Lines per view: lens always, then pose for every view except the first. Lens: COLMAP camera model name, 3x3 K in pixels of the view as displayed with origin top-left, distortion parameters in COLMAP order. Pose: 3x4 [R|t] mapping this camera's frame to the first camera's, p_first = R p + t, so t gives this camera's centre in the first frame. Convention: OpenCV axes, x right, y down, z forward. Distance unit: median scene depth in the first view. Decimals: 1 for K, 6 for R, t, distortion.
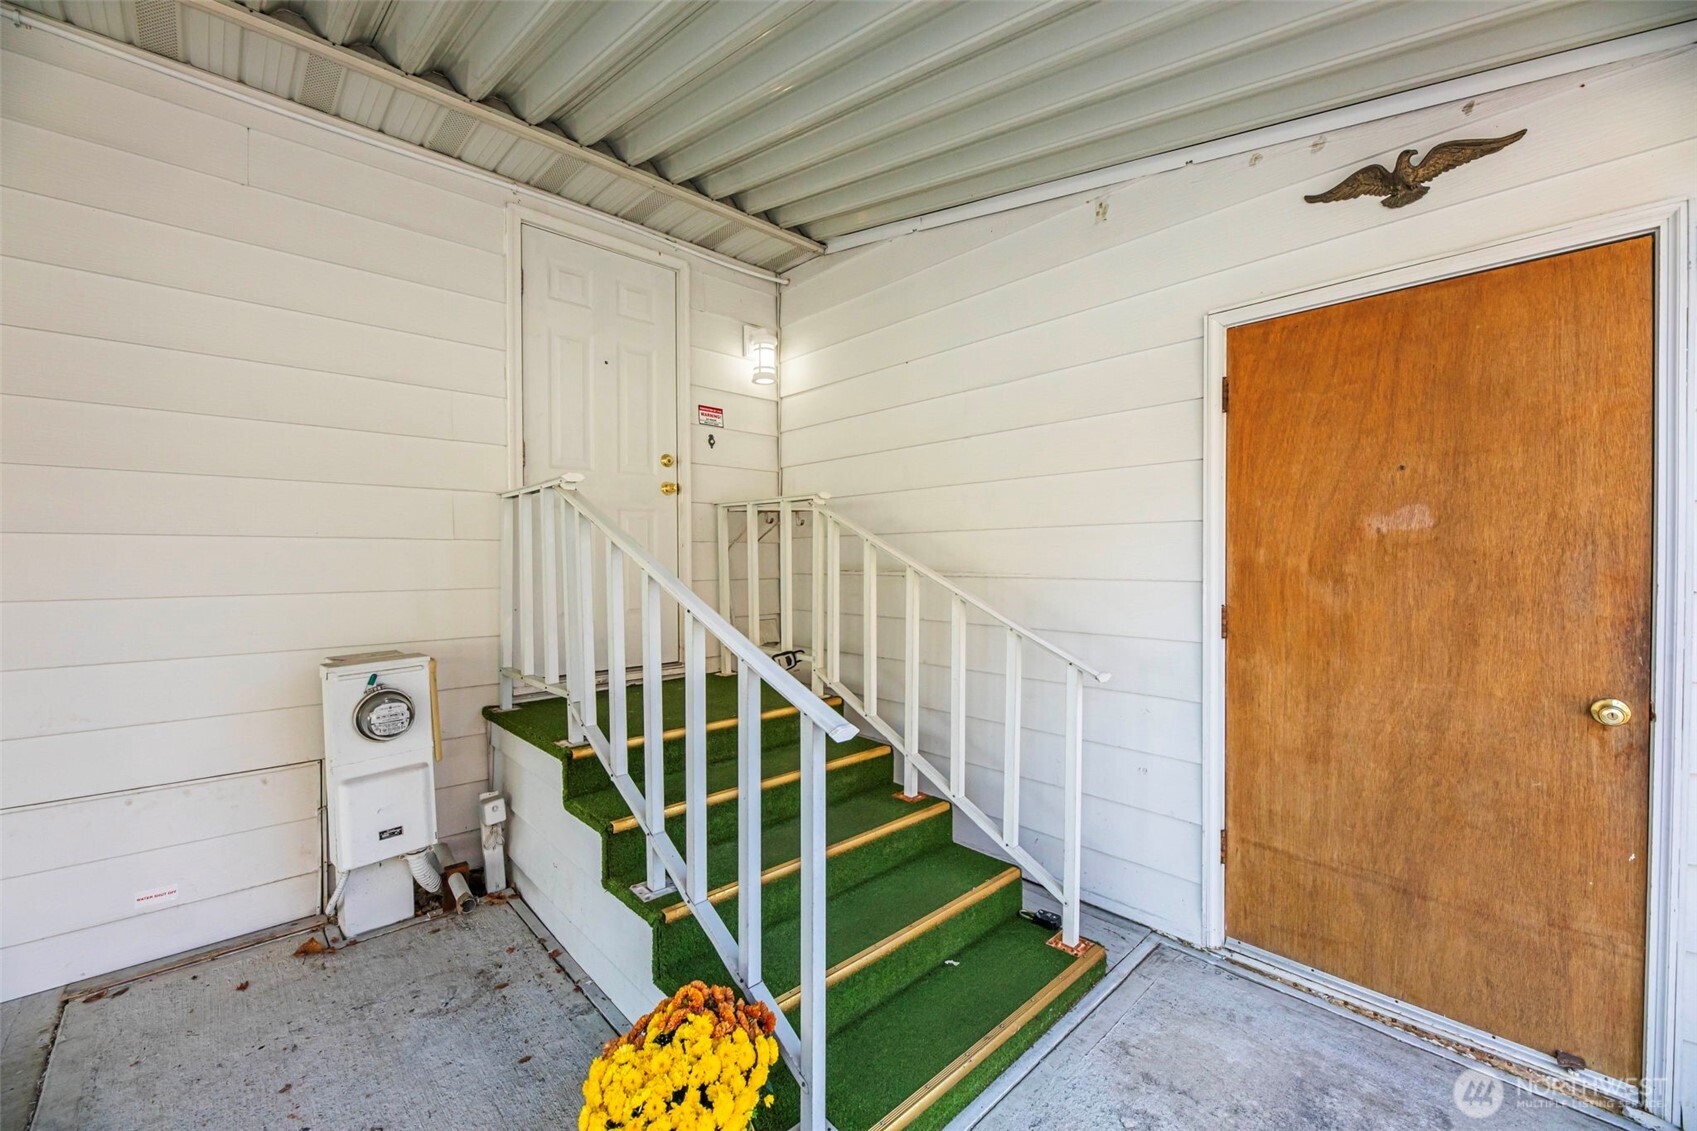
lens RADIAL K [[684.5, 0, 850.9], [0, 684.5, 557.3], [0, 0, 1]] dist [-0.000094, -0.000023]
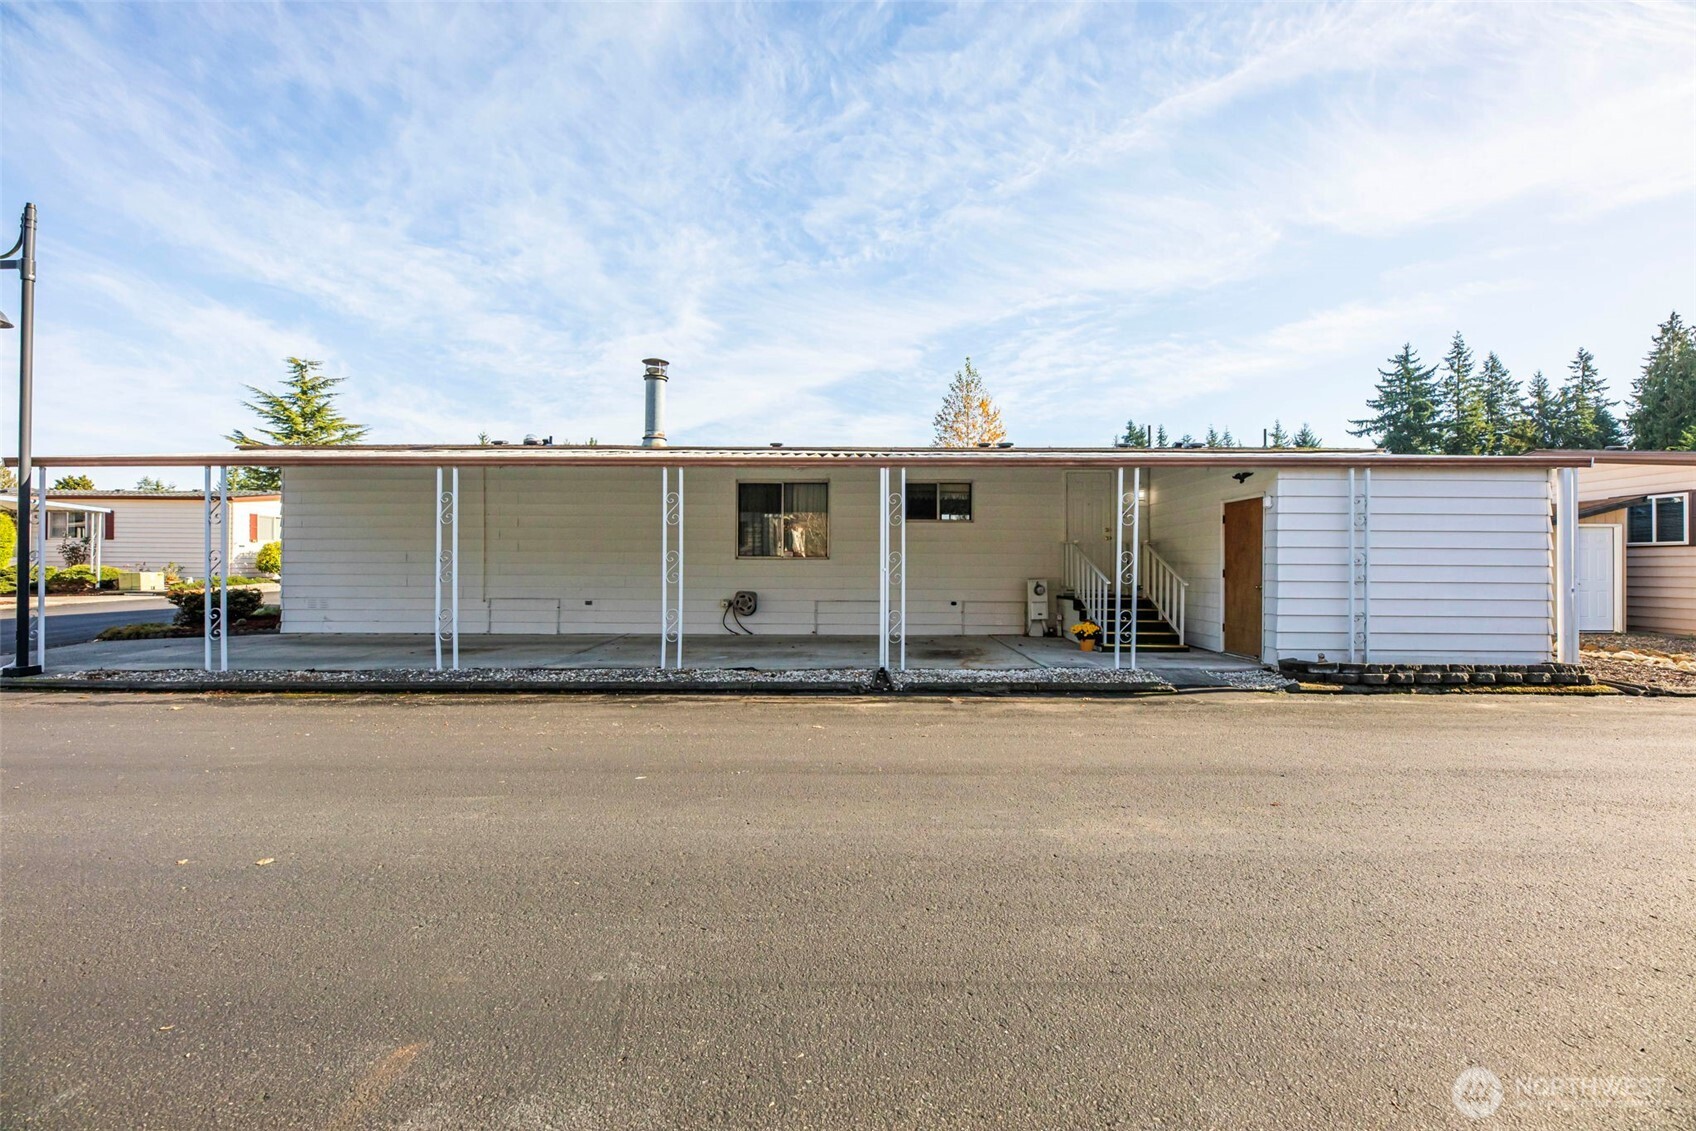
lens RADIAL K [[684.1, 0, 850.4], [0, 684.1, 557.3], [0, 0, 1]] dist [-0.000094, -0.000023]
pose [[0.721074, 0.001947, -0.692855, 1.695520], [-0.010783, 0.999906, -0.008412, 0.051055], [0.692774, 0.013537, 0.721028, -3.382413]]
